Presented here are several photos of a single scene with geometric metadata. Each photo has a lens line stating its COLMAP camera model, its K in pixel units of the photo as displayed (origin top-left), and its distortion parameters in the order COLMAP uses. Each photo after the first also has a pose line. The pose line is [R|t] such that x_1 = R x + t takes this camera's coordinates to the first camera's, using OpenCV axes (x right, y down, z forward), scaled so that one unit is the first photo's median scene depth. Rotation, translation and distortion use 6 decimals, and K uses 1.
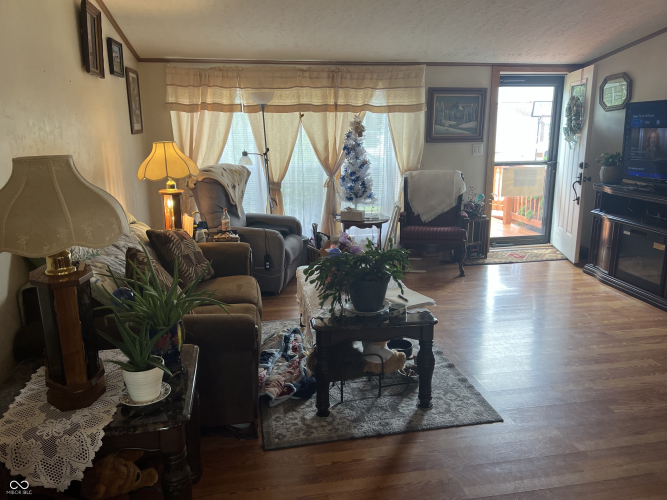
lens RADIAL K [[494.8, 0, 331.1], [0, 494.8, 251.2], [0, 0, 1]] dist [0.049991, -0.070915]
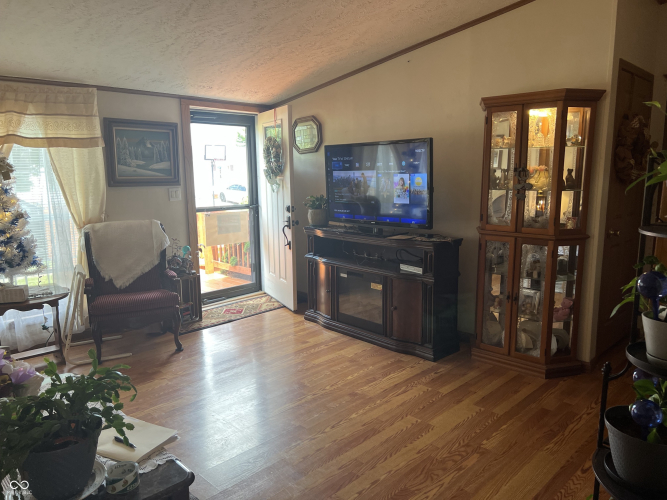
lens RADIAL K [[497.9, 0, 329.1], [0, 497.9, 254.0], [0, 0, 1]] dist [0.066770, -0.072612]
pose [[0.812778, -0.093914, 0.574953, 0.008390], [0.137918, 0.989884, -0.033278, -0.042128], [-0.566012, 0.106344, 0.817509, 0.178022]]
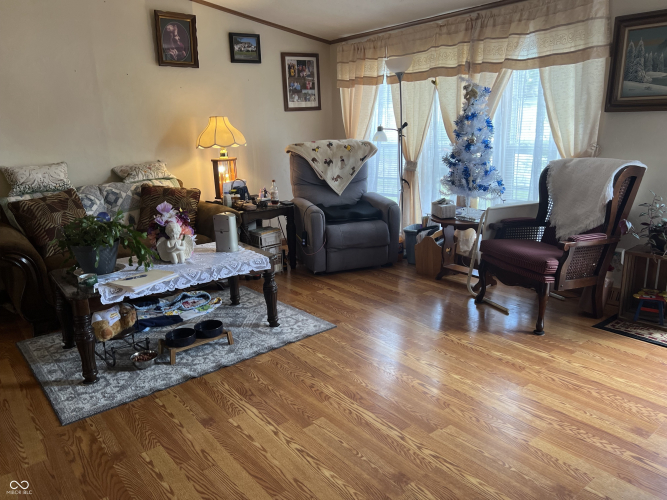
lens RADIAL K [[499.7, 0, 333.5], [0, 499.7, 250.0], [0, 0, 1]] dist [0.057097, -0.064095]
pose [[0.487544, 0.210069, -0.847450, 0.617552], [-0.181386, 0.973817, 0.137040, -0.084873], [0.854049, 0.086902, 0.512882, 0.446156]]
